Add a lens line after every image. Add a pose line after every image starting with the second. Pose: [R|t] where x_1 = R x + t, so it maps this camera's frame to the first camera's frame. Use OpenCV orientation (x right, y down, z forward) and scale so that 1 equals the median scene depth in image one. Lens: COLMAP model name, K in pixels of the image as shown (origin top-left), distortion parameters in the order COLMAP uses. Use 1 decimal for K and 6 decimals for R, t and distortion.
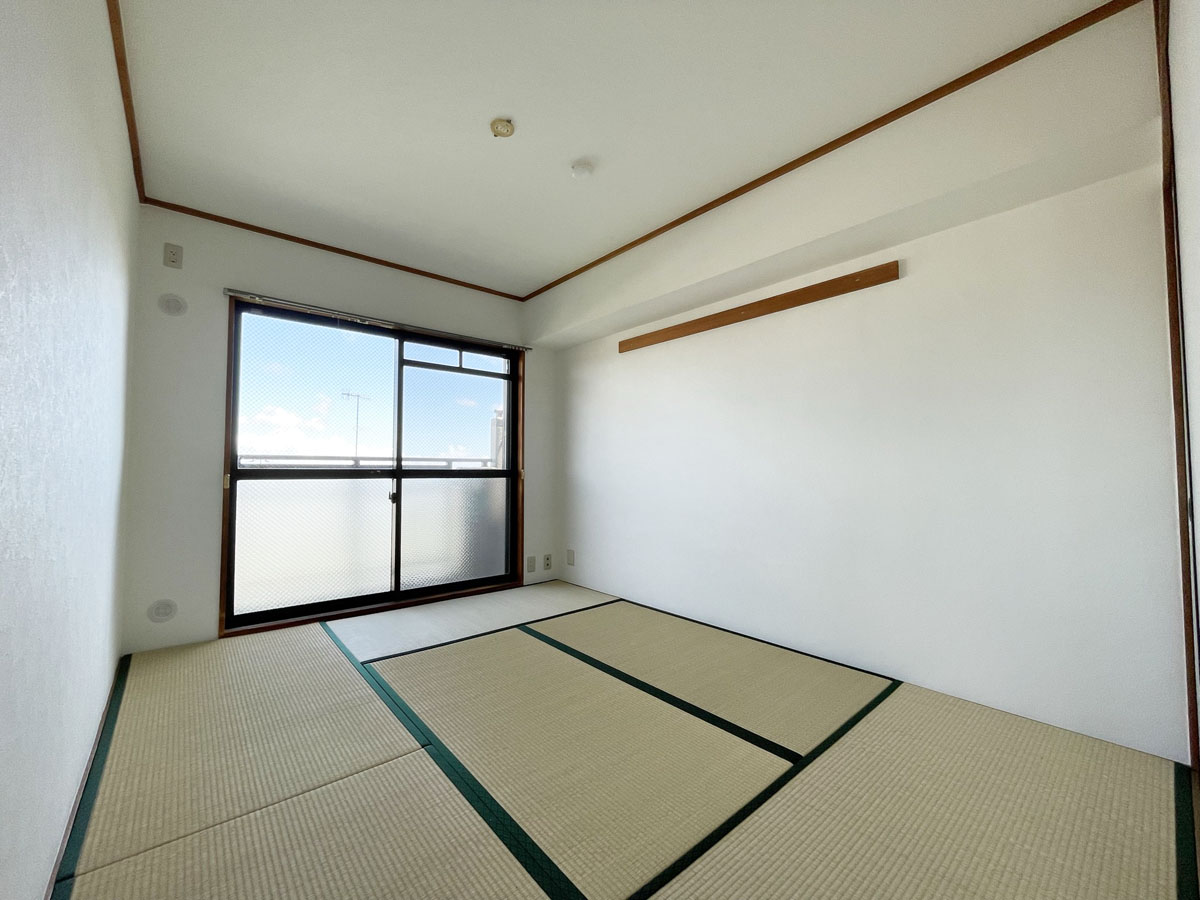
lens RADIAL K [[478.3, 0, 600.0], [0, 478.3, 450.0], [0, 0, 1]] dist [-0.002599, -0.000092]
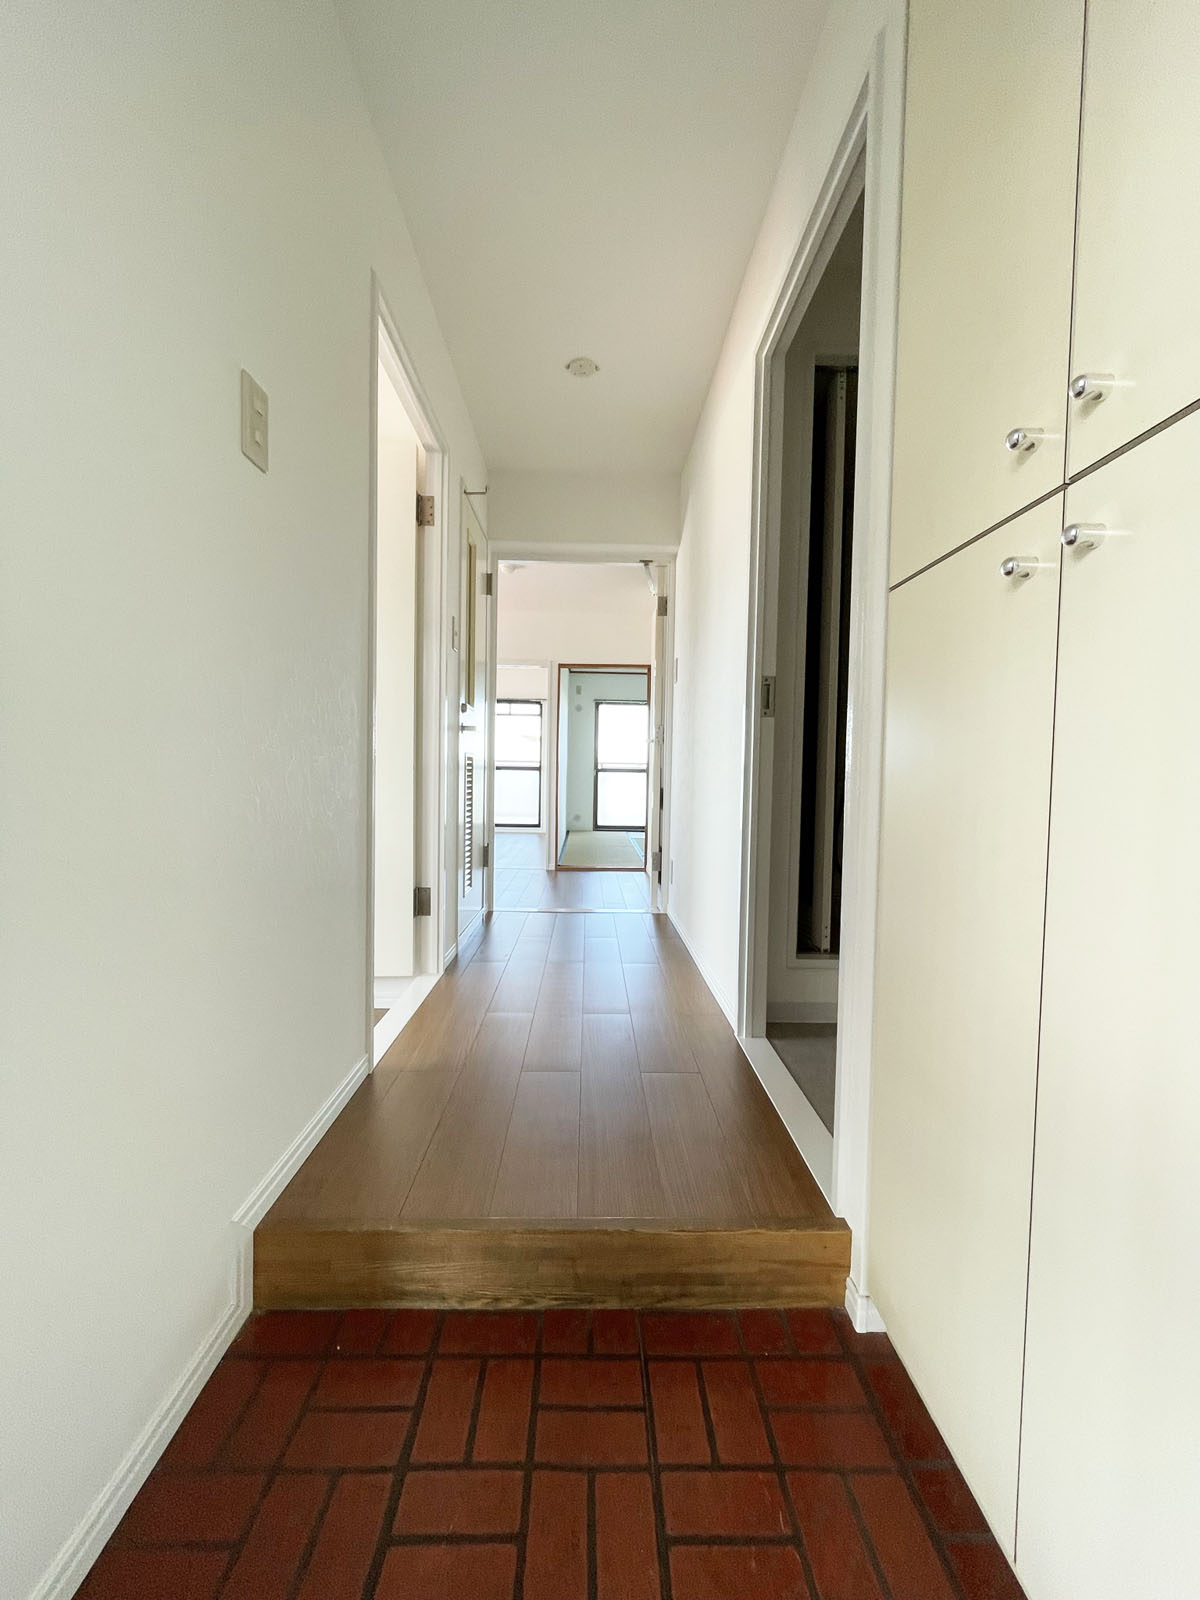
lens RADIAL K [[648.5, 0, 599.4], [0, 648.5, 805.9], [0, 0, 1]] dist [-0.019558, 0.003231]
pose [[0.779057, 0.042801, -0.625490, 1.378386], [0.006071, 0.997105, 0.075790, -0.022704], [0.626923, -0.062842, 0.776542, -1.648162]]
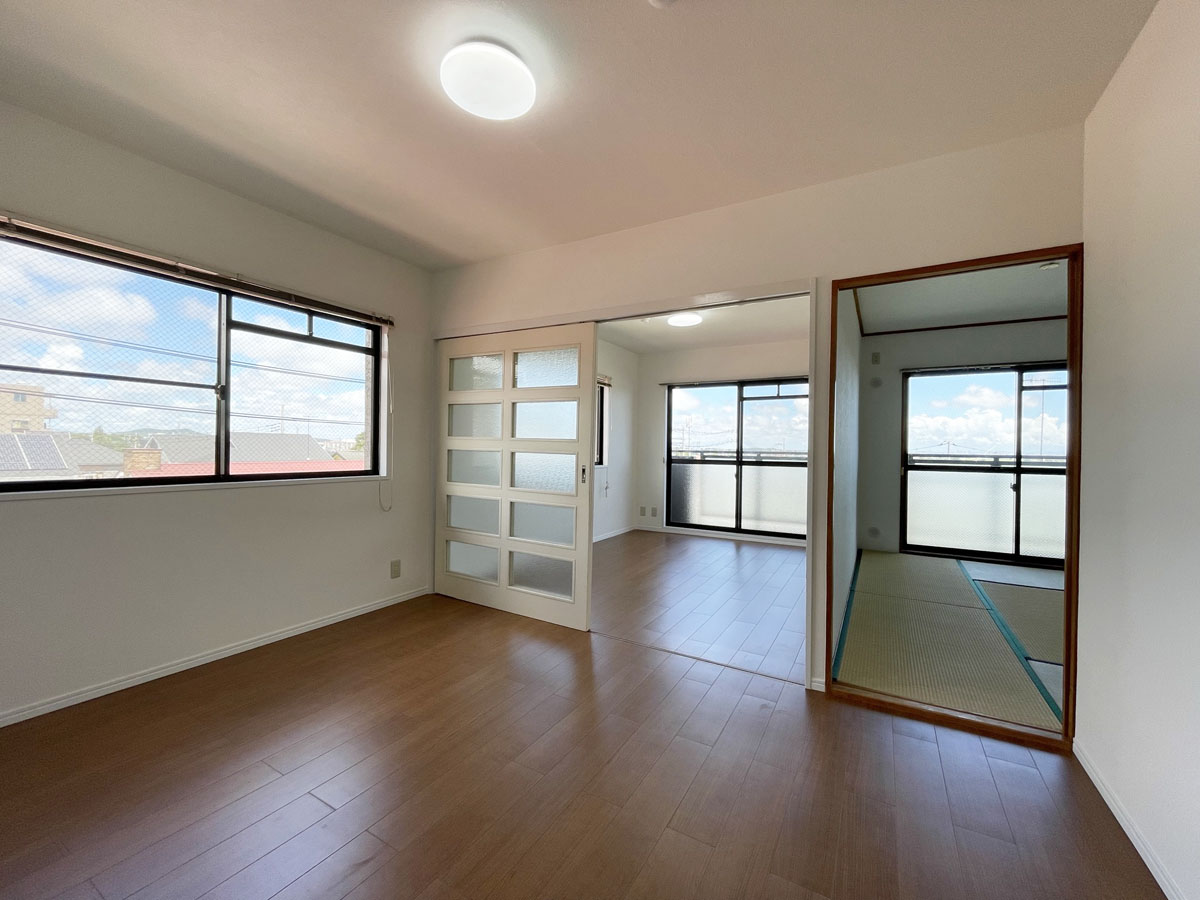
lens RADIAL K [[478.3, 0, 600.0], [0, 478.3, 450.0], [0, 0, 1]] dist [-0.002599, -0.000092]
pose [[0.334272, 0.004026, -0.942468, 0.551334], [0.021882, 0.999688, 0.012031, -0.061377], [0.942223, -0.024645, 0.334080, -0.694877]]
